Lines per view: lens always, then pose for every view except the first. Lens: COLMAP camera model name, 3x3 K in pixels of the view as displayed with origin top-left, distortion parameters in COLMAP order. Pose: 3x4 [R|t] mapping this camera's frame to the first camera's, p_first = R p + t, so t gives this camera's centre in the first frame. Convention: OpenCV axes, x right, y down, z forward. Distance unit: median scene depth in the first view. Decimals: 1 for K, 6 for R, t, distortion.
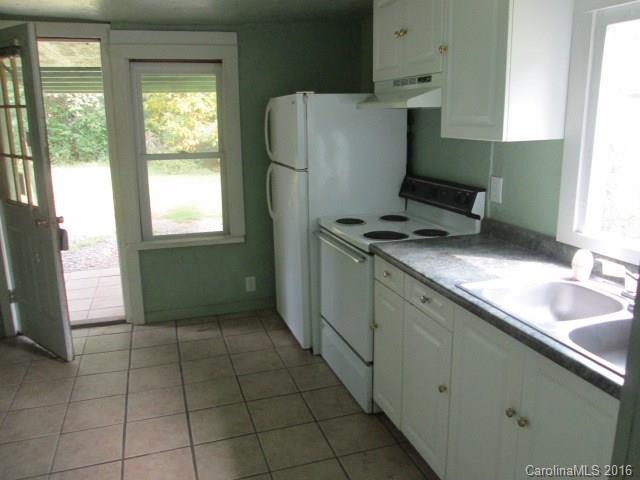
lens RADIAL K [[542.8, 0, 320.0], [0, 542.8, 240.0], [0, 0, 1]] dist [-0.067318, 0.065158]
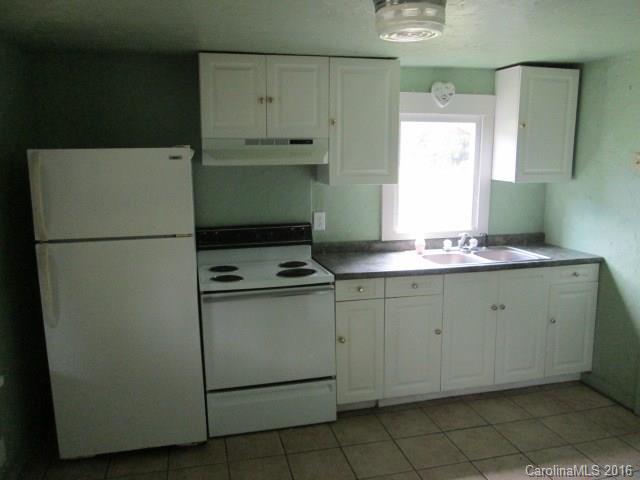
lens RADIAL K [[542.8, 0, 320.0], [0, 542.8, 240.0], [0, 0, 1]] dist [-0.067318, 0.065158]
pose [[0.051948, -0.158414, 0.986005, -1.077254], [0.221283, 0.964621, 0.143319, -0.249480], [-0.973825, 0.210741, 0.085165, 0.898336]]
